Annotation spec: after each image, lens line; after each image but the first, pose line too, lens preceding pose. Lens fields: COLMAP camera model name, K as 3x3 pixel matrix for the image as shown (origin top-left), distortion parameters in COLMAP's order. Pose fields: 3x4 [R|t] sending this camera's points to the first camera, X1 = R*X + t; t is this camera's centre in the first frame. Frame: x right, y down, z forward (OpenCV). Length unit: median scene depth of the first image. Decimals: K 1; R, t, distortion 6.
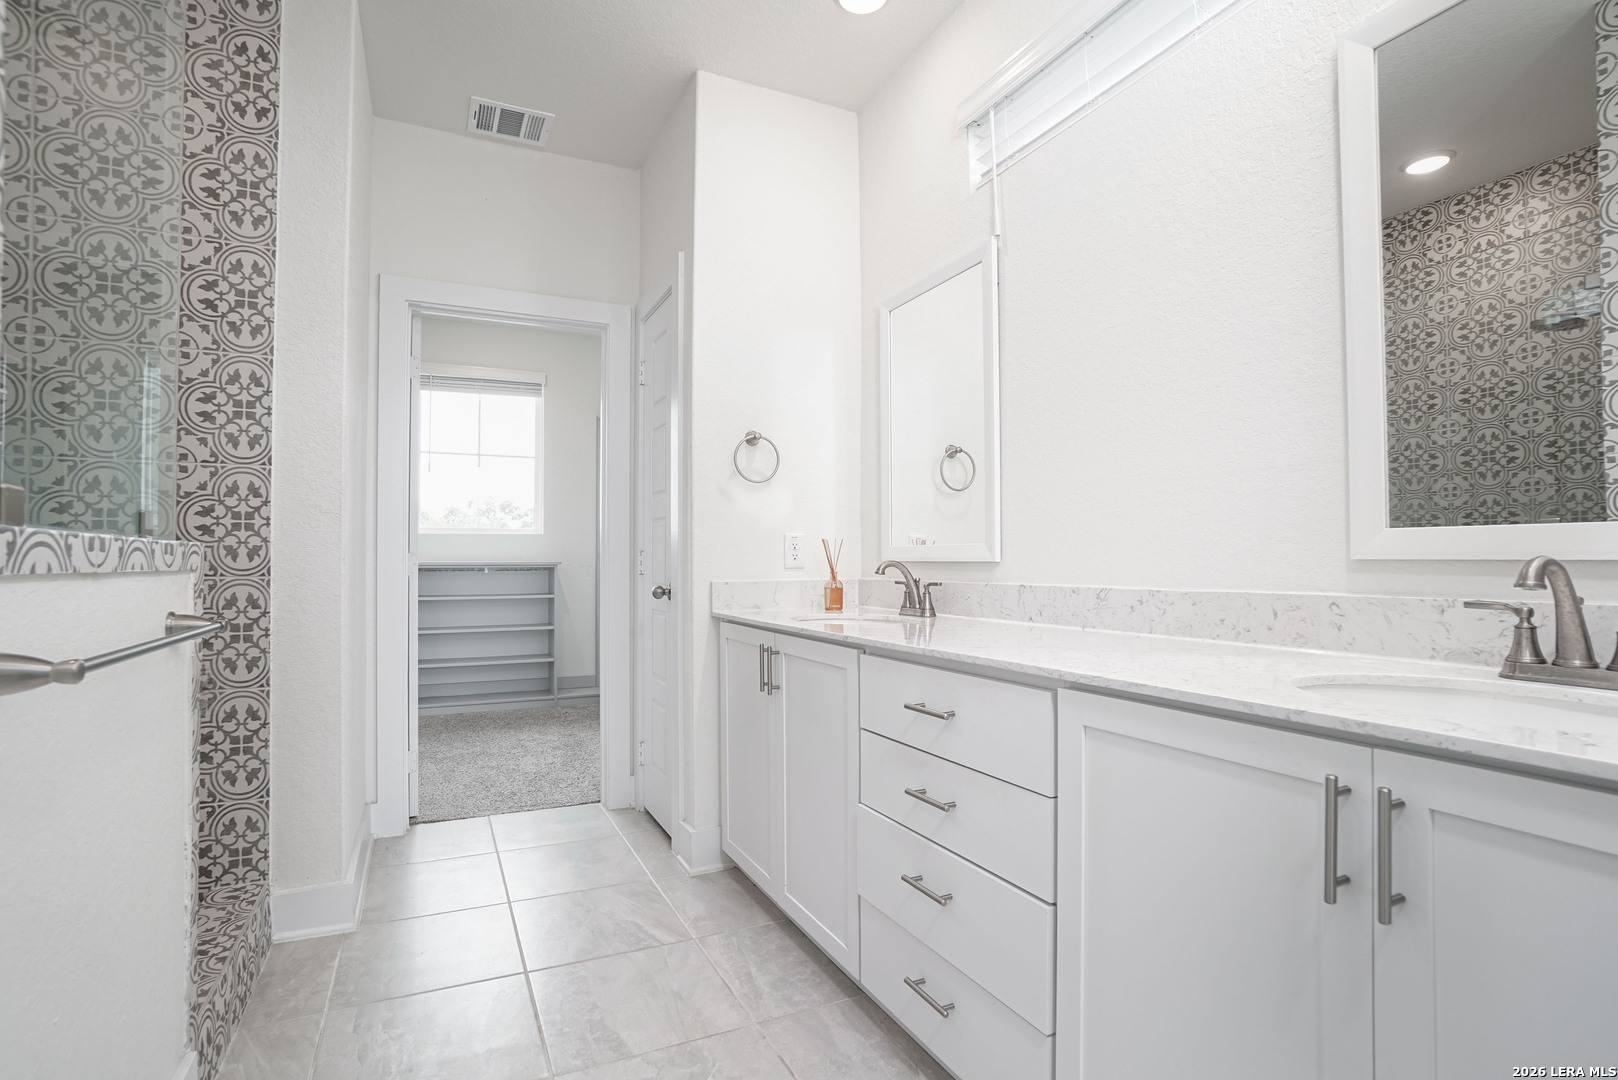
lens RADIAL K [[810.3, 0, 817.7], [0, 810.3, 541.0], [0, 0, 1]] dist [-0.031256, 0.007322]
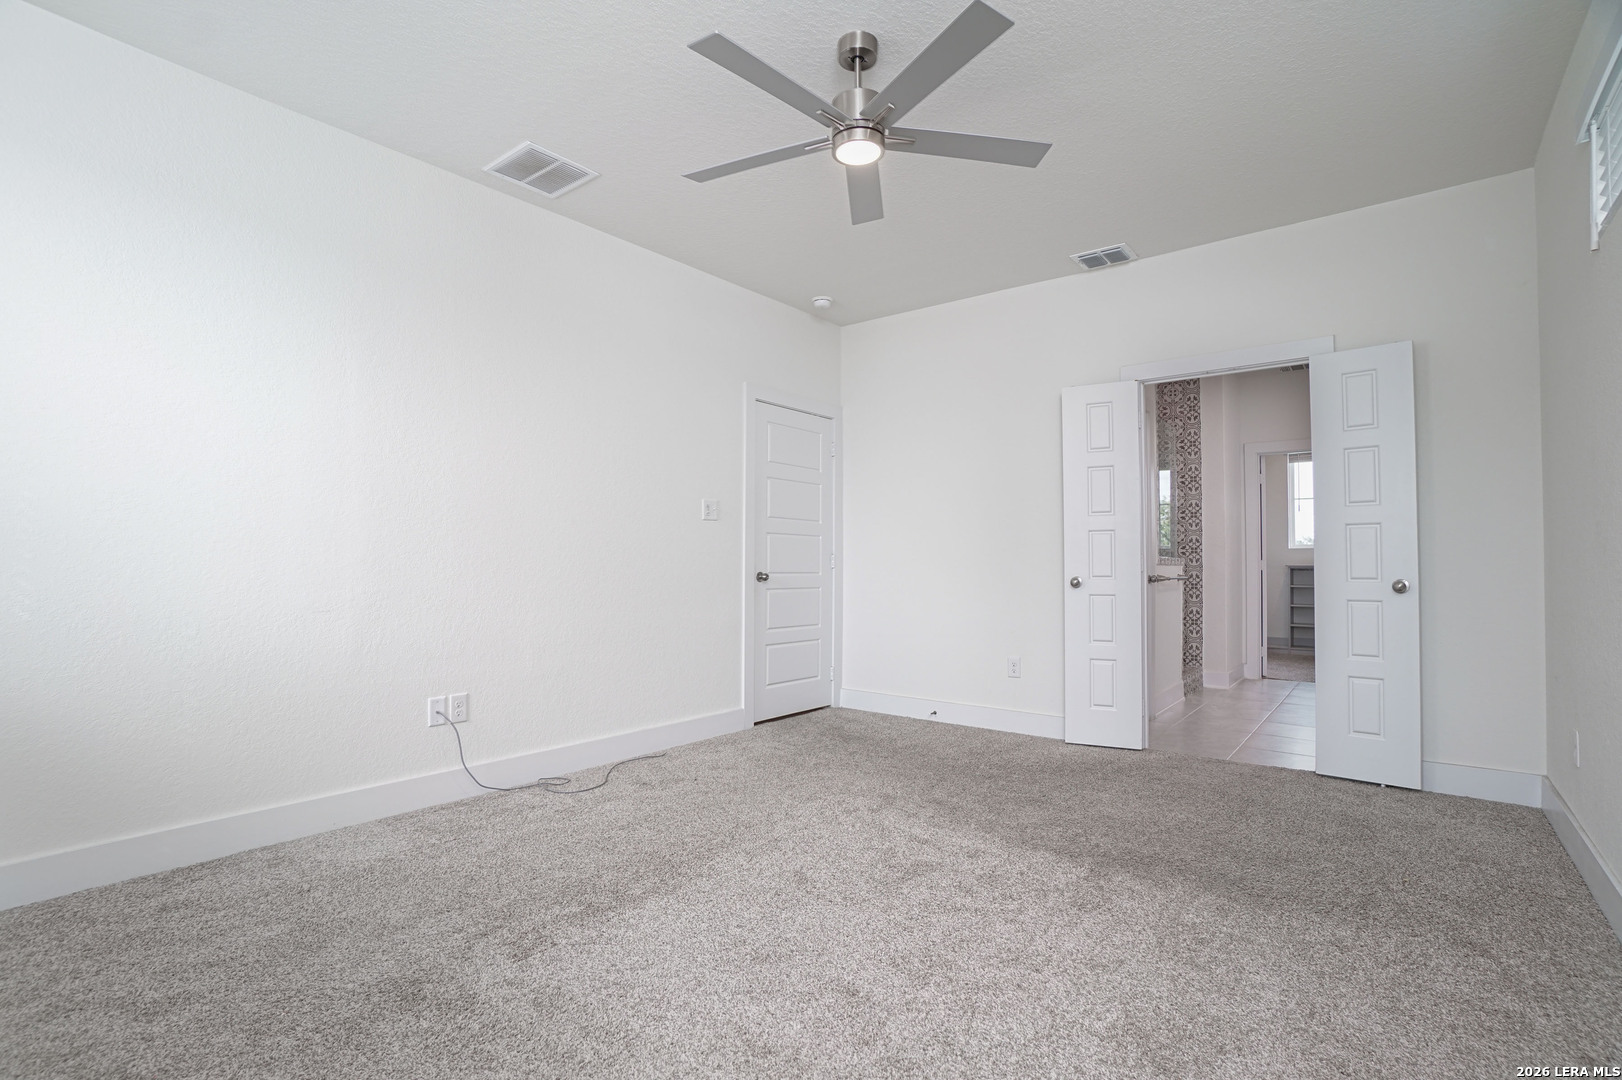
lens RADIAL K [[812.3, 0, 817.5], [0, 812.3, 545.8], [0, 0, 1]] dist [-0.031256, 0.007322]
pose [[0.474095, -0.014142, -0.880360, 1.357411], [0.014809, 0.999858, -0.008086, -0.039062], [0.880349, -0.009203, 0.474237, -1.788222]]
